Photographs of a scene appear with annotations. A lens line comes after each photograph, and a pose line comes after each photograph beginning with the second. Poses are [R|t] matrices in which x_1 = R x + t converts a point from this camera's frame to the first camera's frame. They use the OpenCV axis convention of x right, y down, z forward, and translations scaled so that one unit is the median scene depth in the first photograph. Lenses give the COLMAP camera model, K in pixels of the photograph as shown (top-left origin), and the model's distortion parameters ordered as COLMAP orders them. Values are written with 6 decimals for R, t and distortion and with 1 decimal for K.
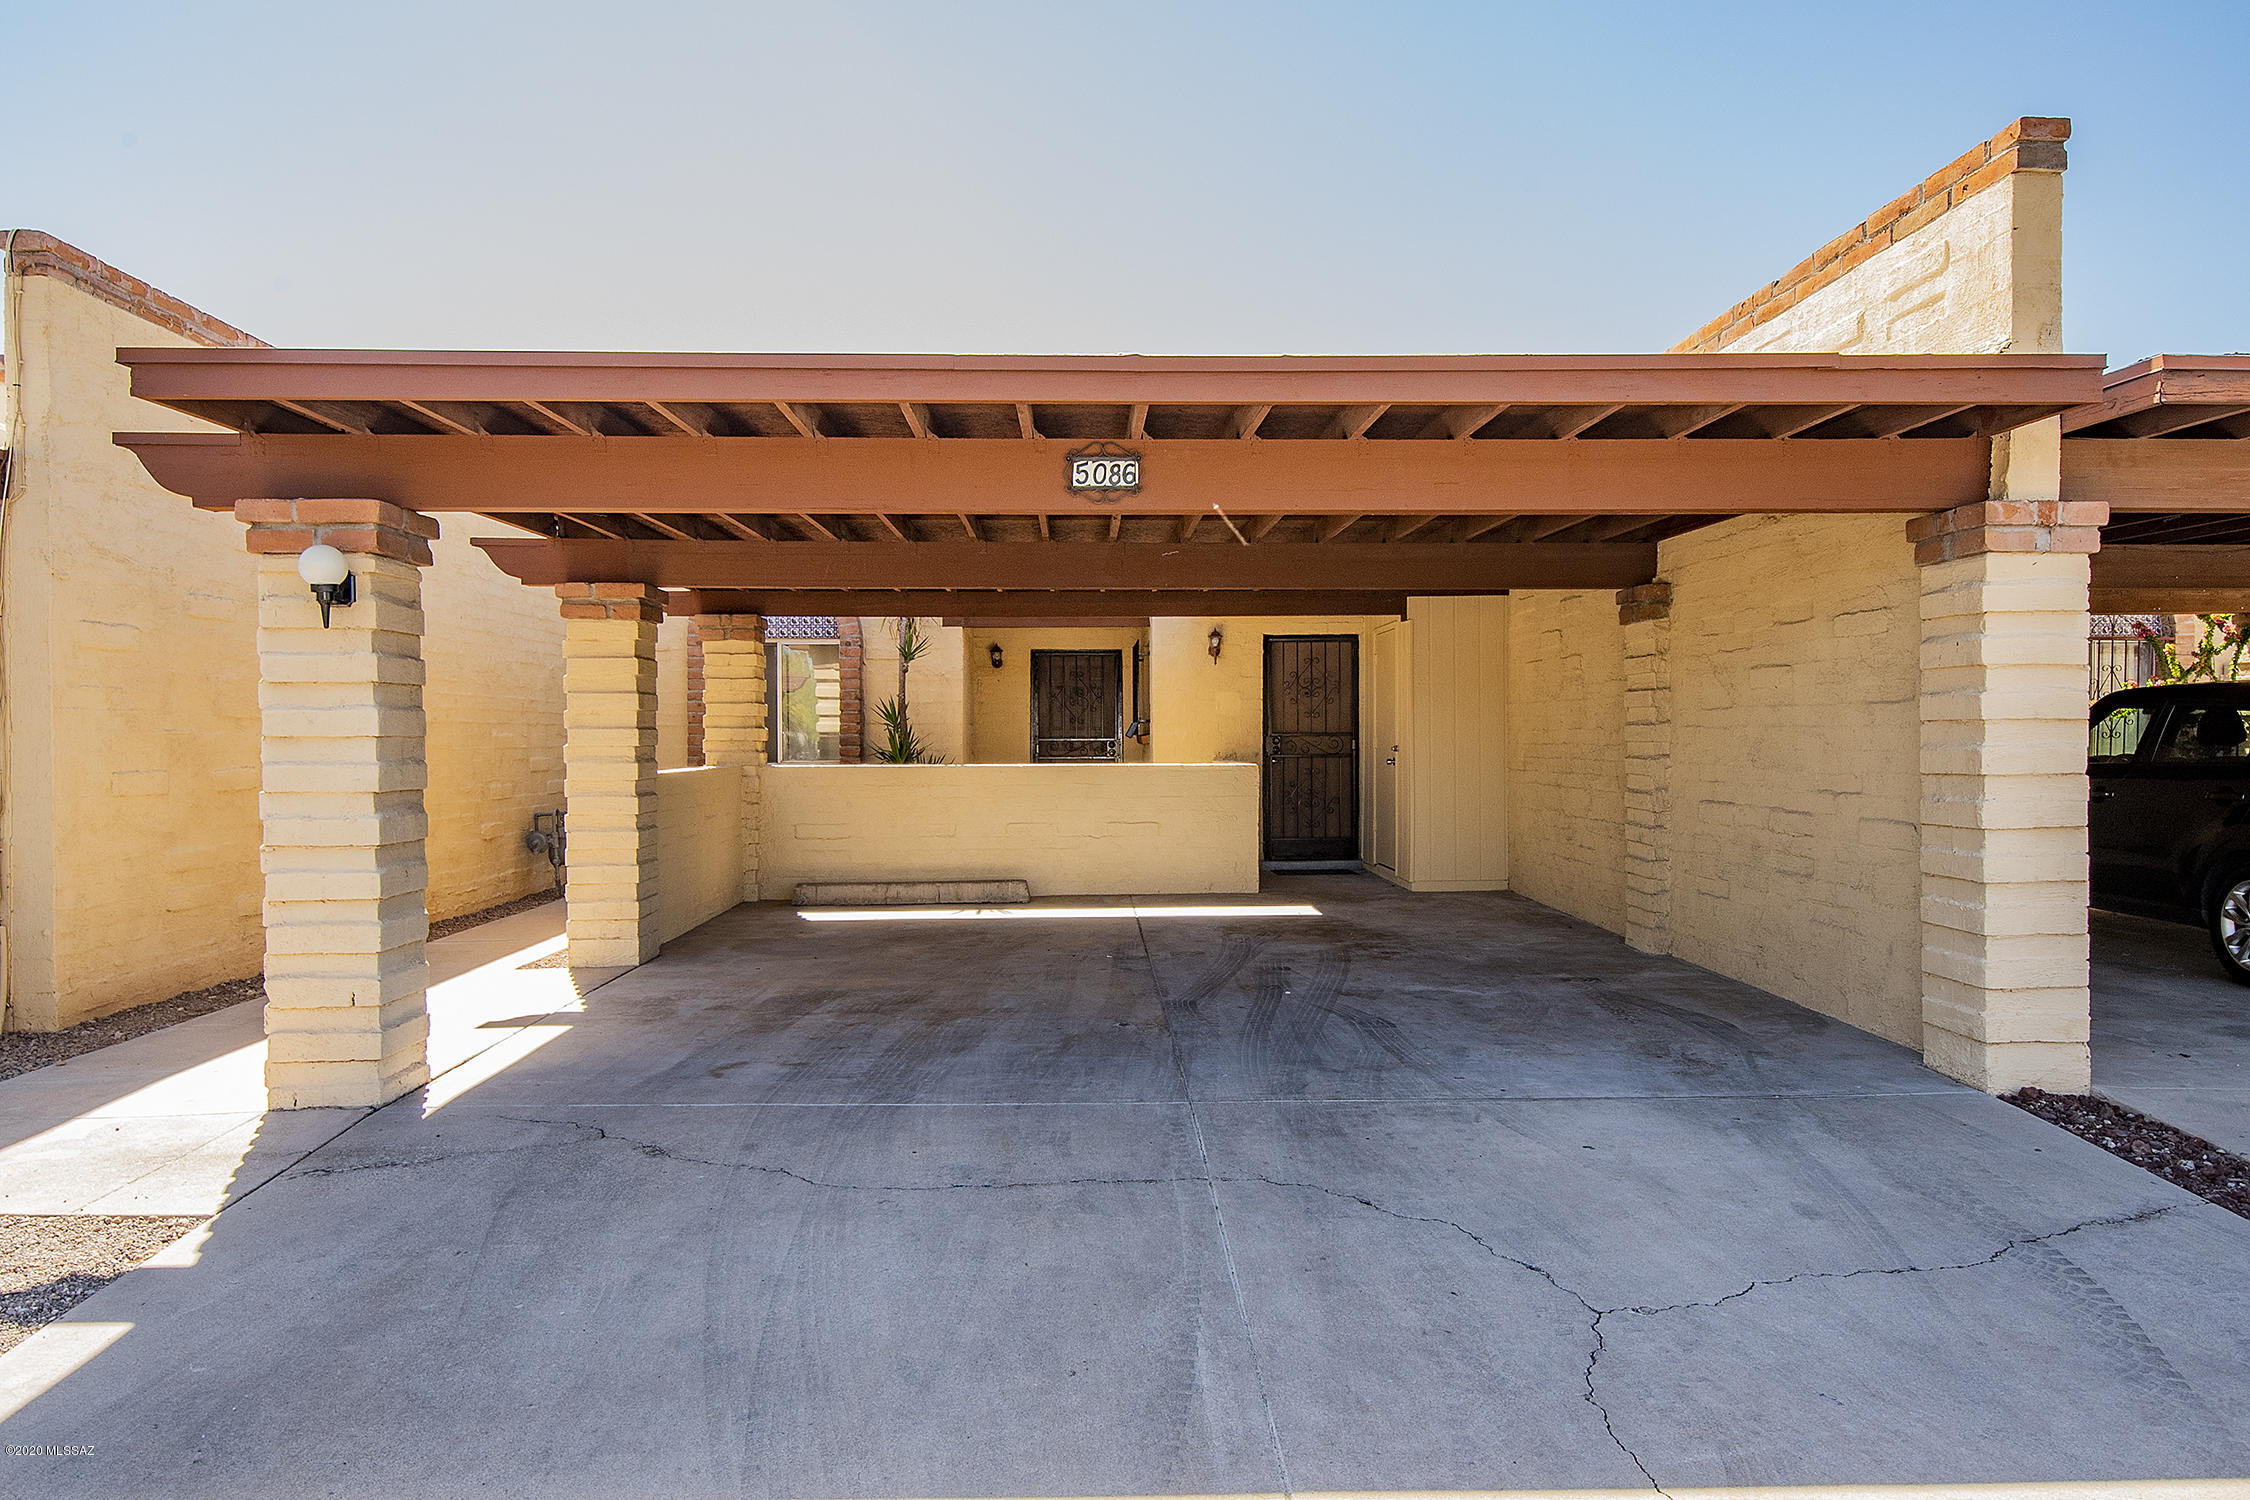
lens RADIAL K [[1405.6, 0, 1121.4], [0, 1405.6, 741.3], [0, 0, 1]] dist [0.015897, -0.012888]
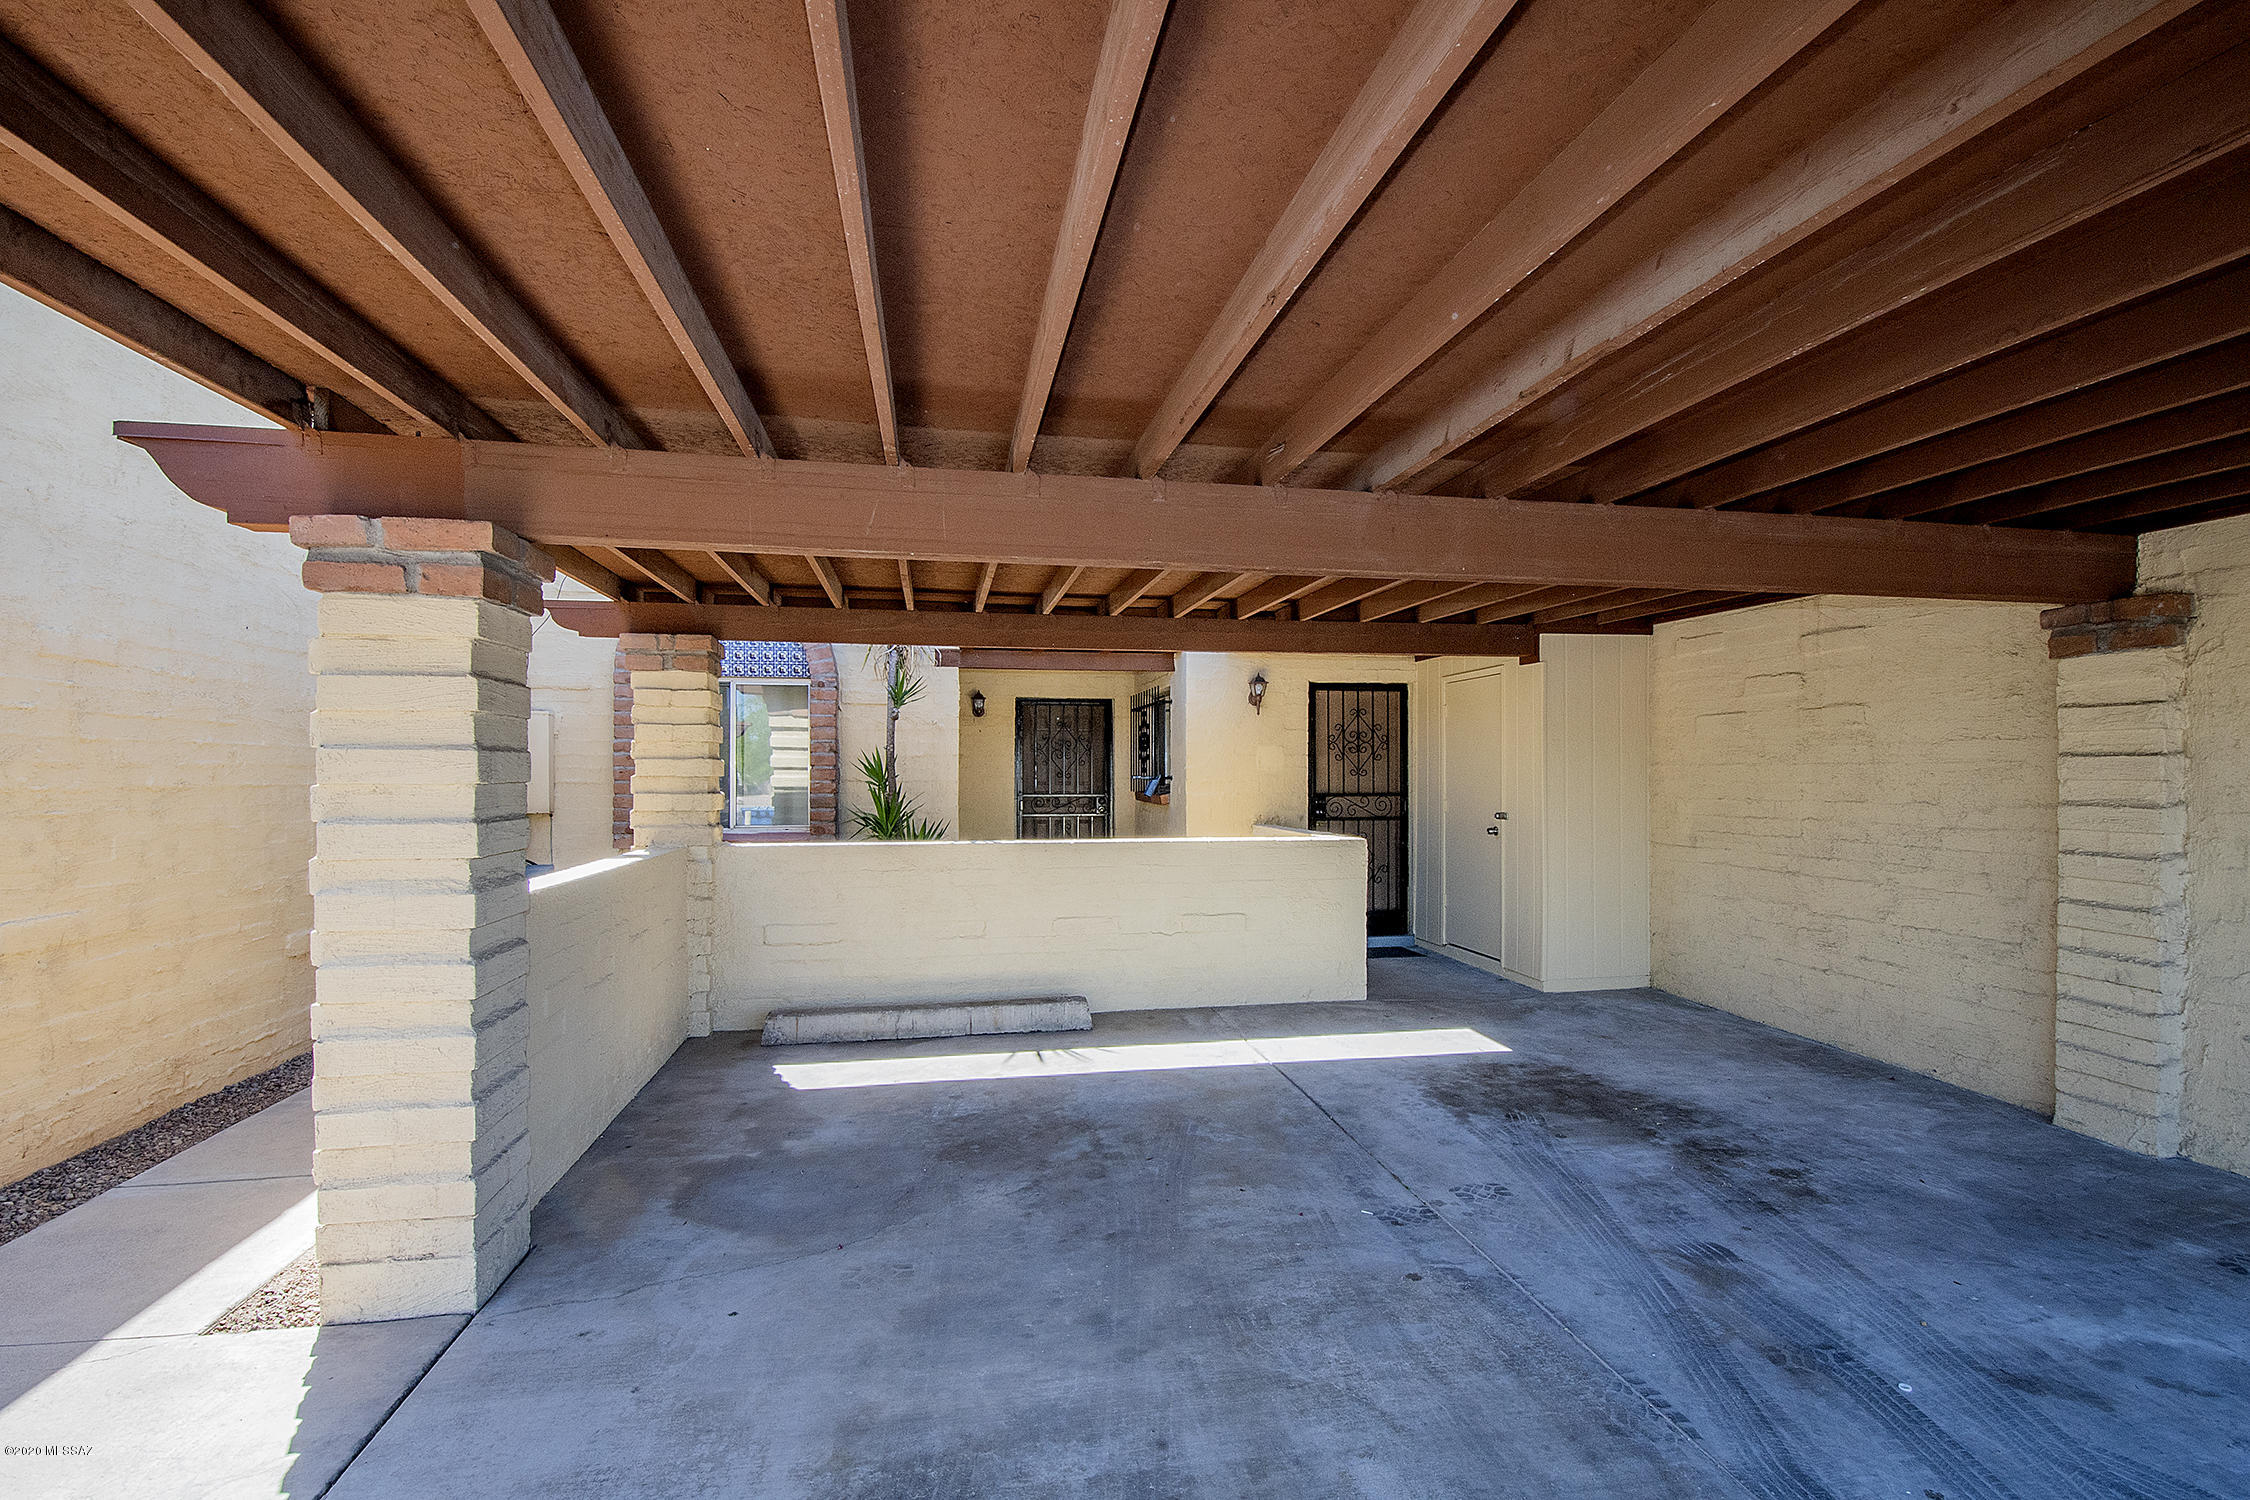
lens RADIAL K [[1033.7, 0, 1128.7], [0, 1033.7, 766.4], [0, 0, 1]] dist [-0.010598, -0.001933]
pose [[0.988830, 0.004727, 0.148973, -0.173512], [-0.003148, 0.999936, -0.010830, -0.024961], [-0.149015, 0.010240, 0.988782, 0.614454]]
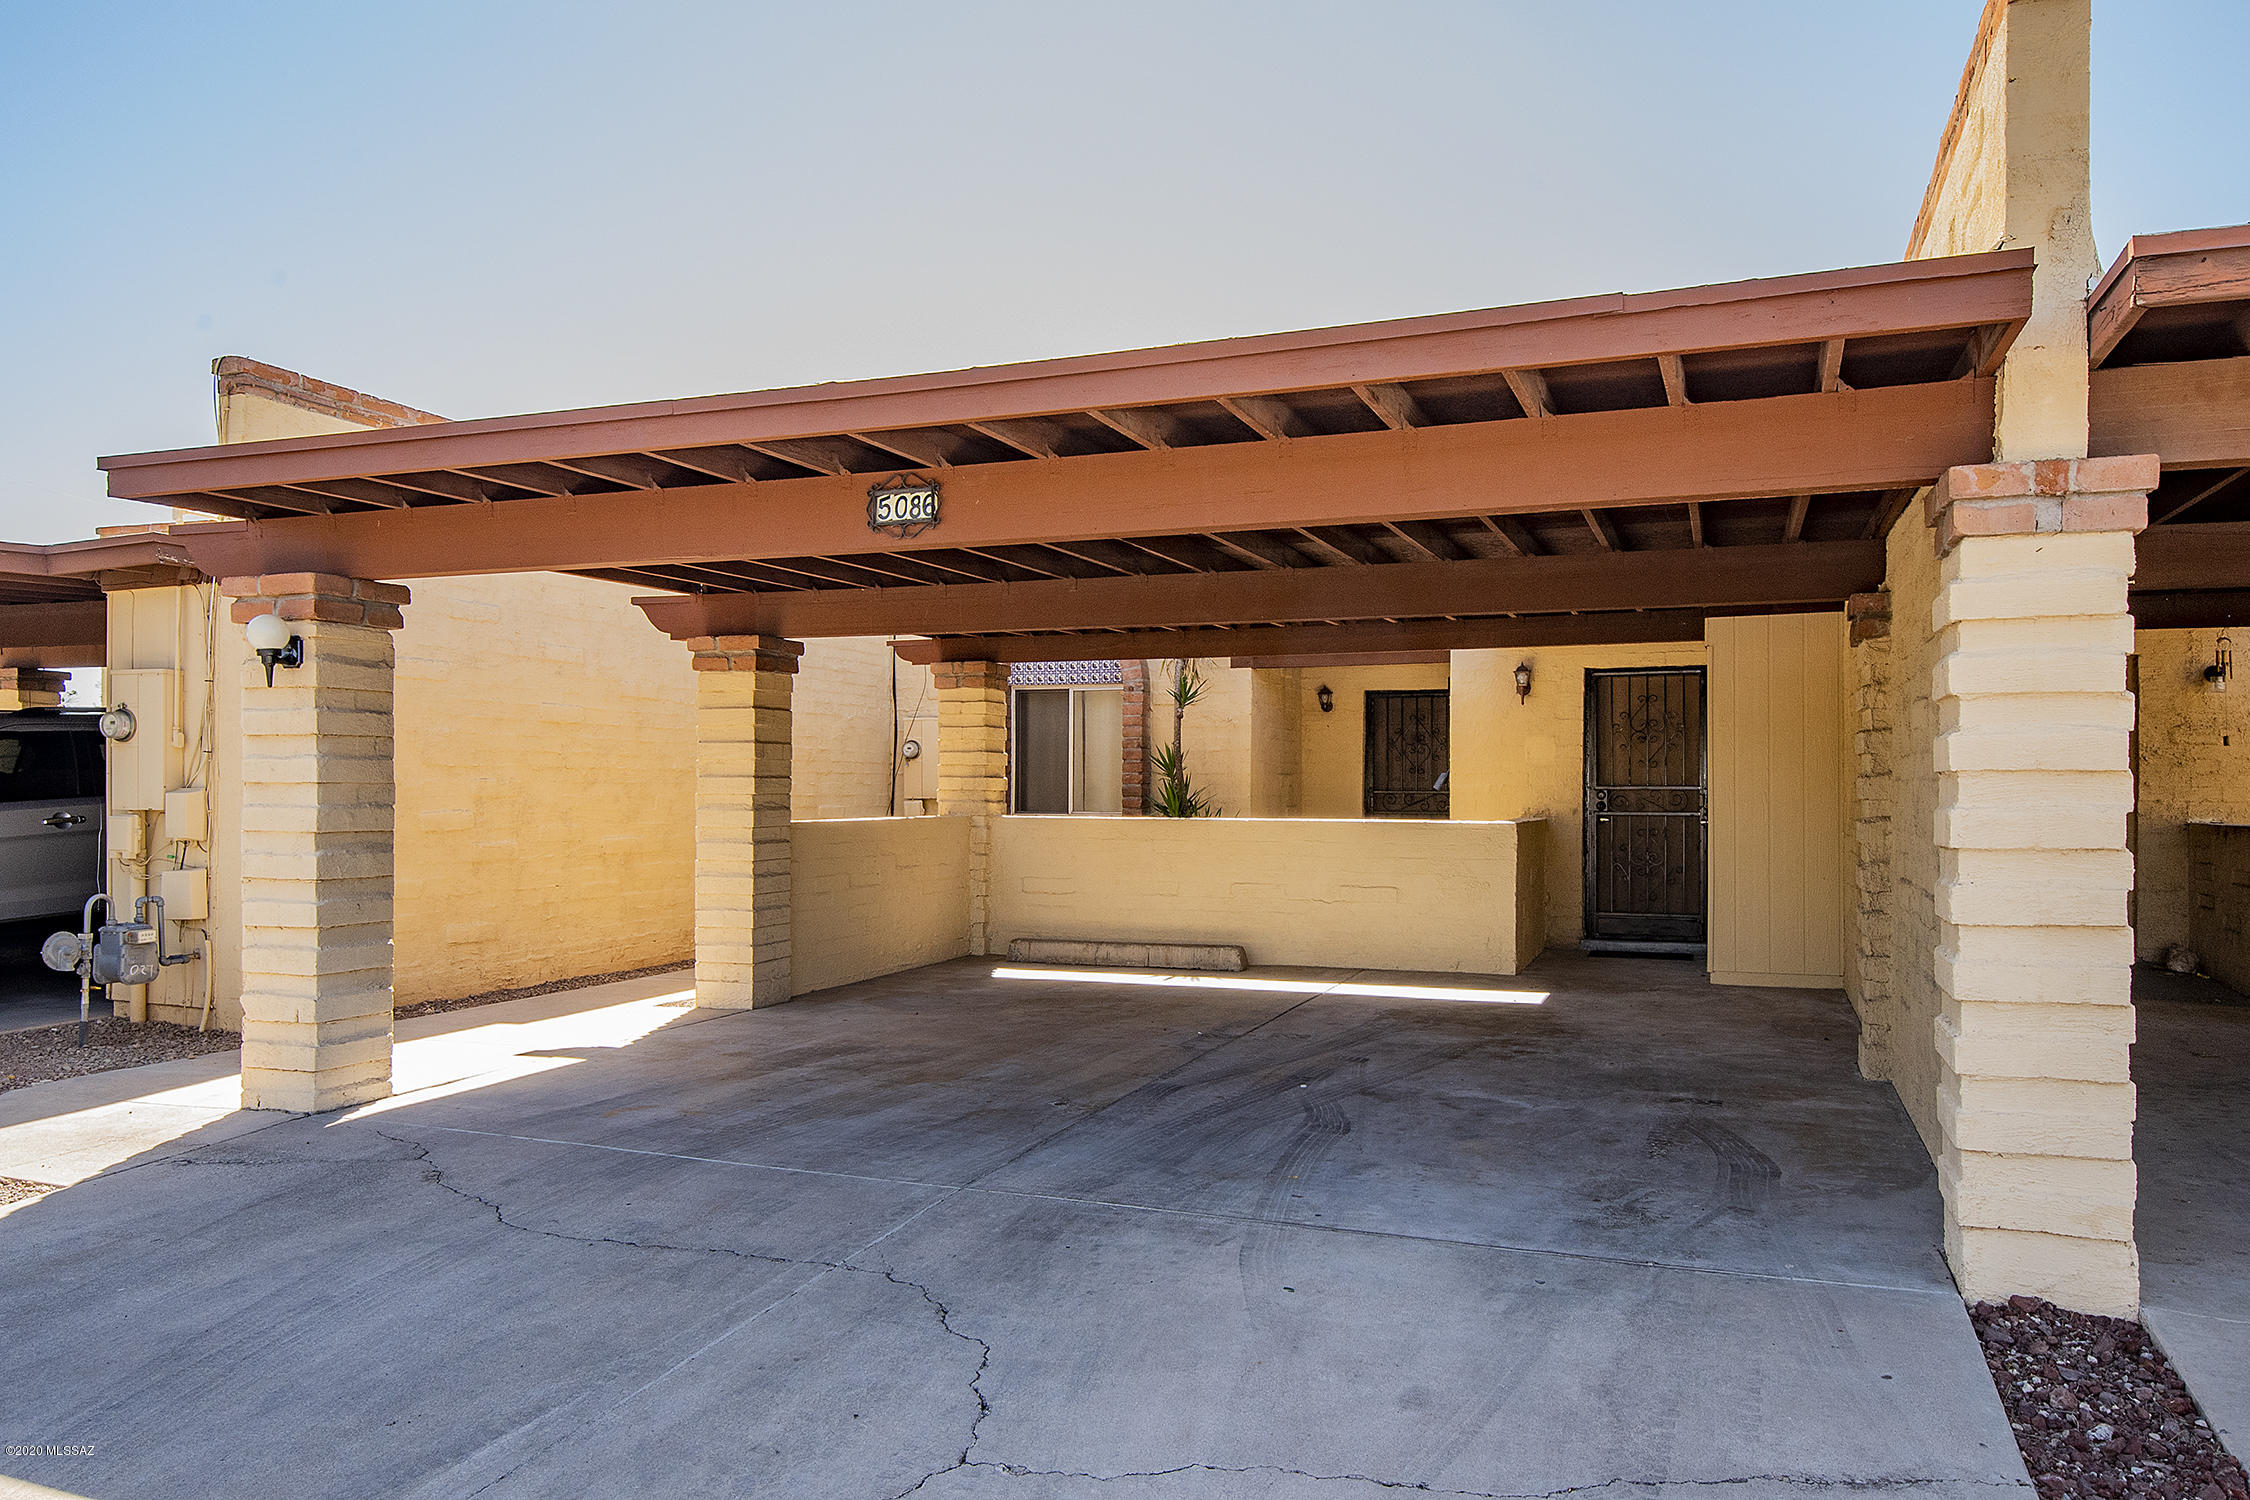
lens RADIAL K [[1548.6, 0, 1129.3], [0, 1548.6, 769.2], [0, 0, 1]] dist [0.020827, -0.014776]
pose [[0.920450, 0.001971, -0.390855, 0.345695], [-0.007991, 0.999873, -0.013777, -0.001415], [0.390778, 0.015805, 0.920349, 0.071457]]
